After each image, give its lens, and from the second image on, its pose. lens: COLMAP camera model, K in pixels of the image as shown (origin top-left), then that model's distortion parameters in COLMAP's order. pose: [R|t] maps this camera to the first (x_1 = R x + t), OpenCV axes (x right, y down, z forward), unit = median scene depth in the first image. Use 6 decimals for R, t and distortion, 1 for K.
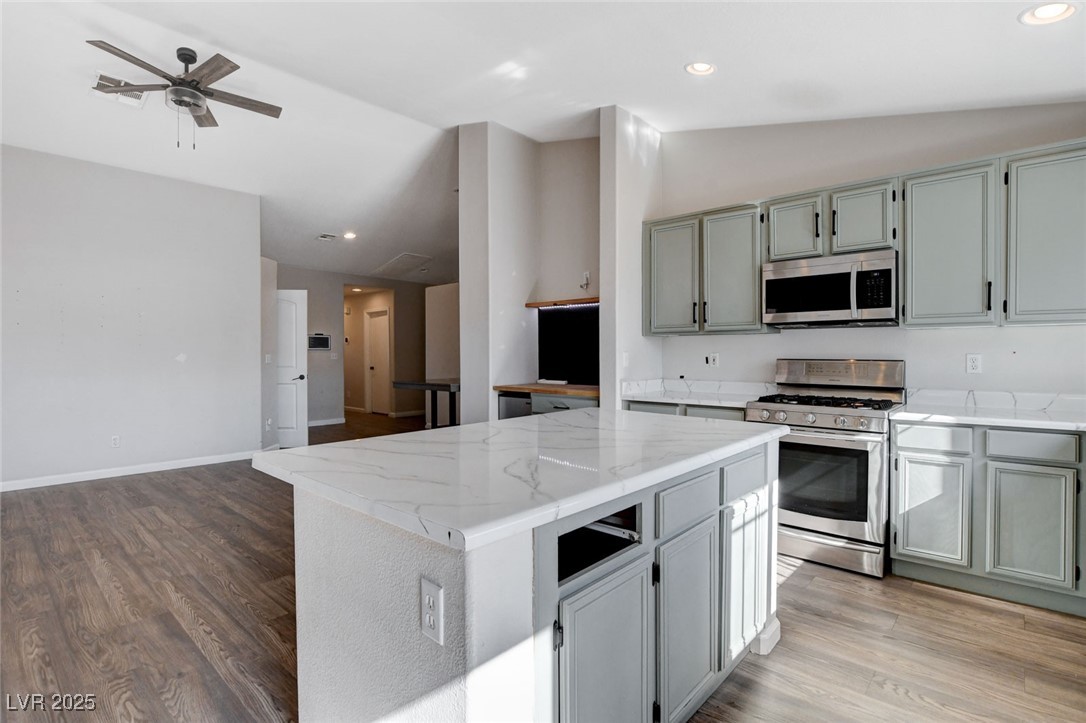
lens RADIAL K [[527.6, 0, 537.8], [0, 527.6, 355.4], [0, 0, 1]] dist [-0.008348, 0.002387]
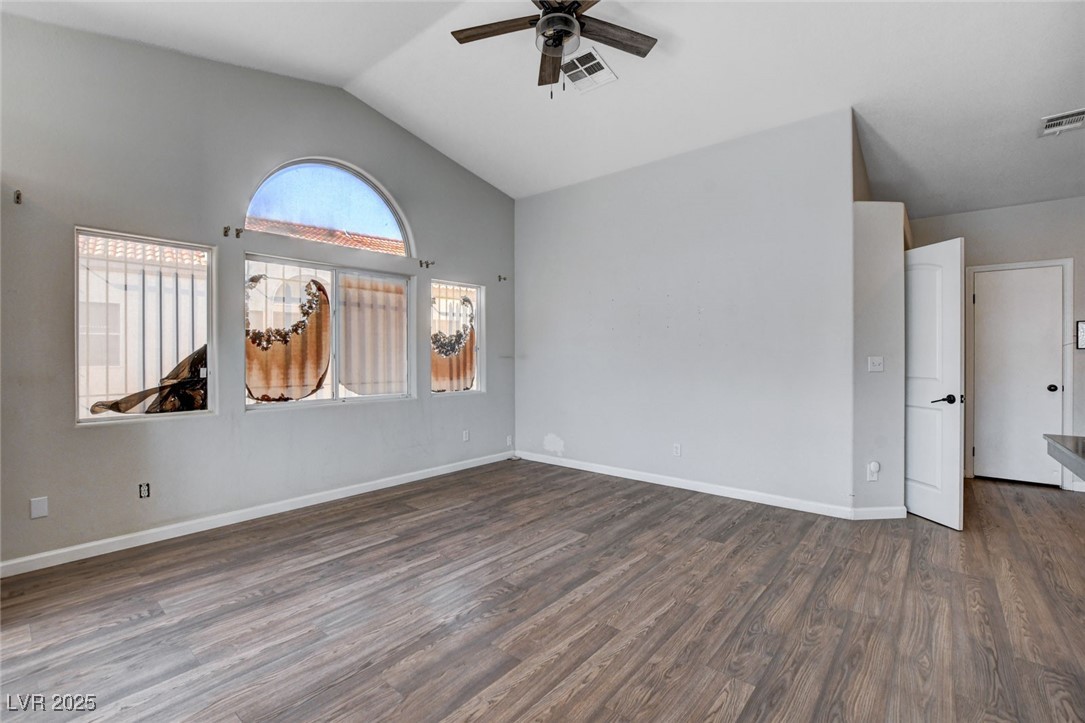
lens RADIAL K [[480.6, 0, 532.8], [0, 480.6, 347.3], [0, 0, 1]] dist [-0.017877, 0.003937]
pose [[0.033182, -0.014113, -0.999350, 0.048595], [-0.007947, 0.999865, -0.014384, -0.004212], [0.999418, 0.008419, 0.033066, 1.077083]]
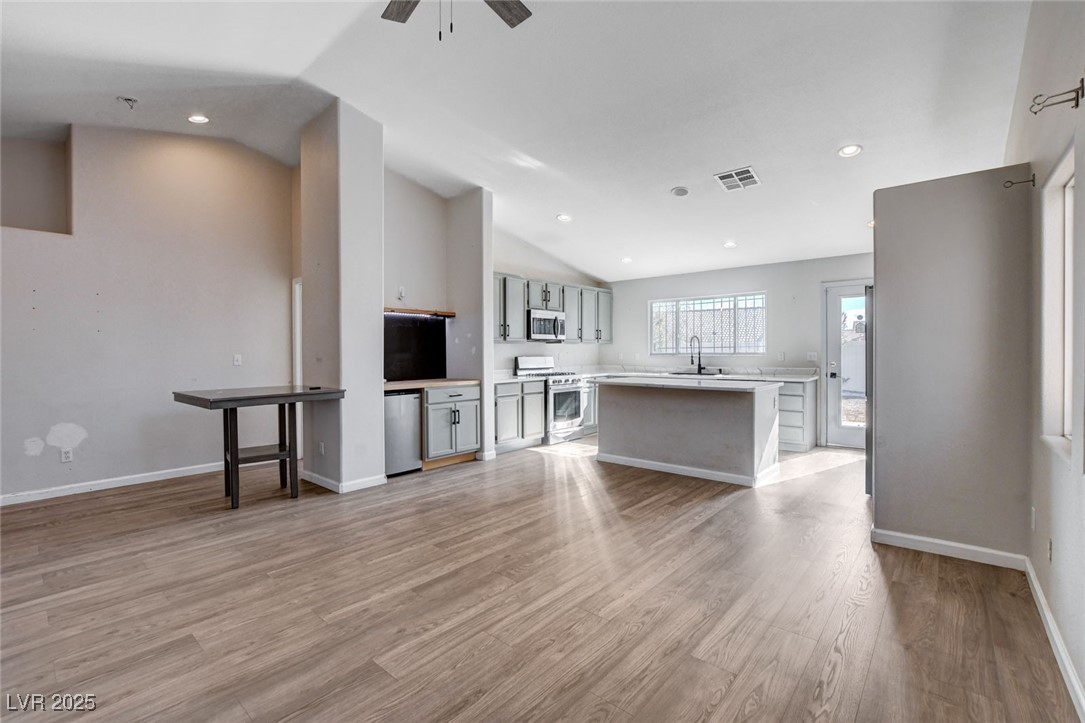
lens RADIAL K [[480.6, 0, 536.2], [0, 480.6, 359.0], [0, 0, 1]] dist [-0.017877, 0.003937]
pose [[-0.027043, -0.008611, 0.999597, -1.432901], [0.014173, 0.999859, 0.008997, 0.000614], [-0.999534, 0.014411, -0.026917, 1.041469]]
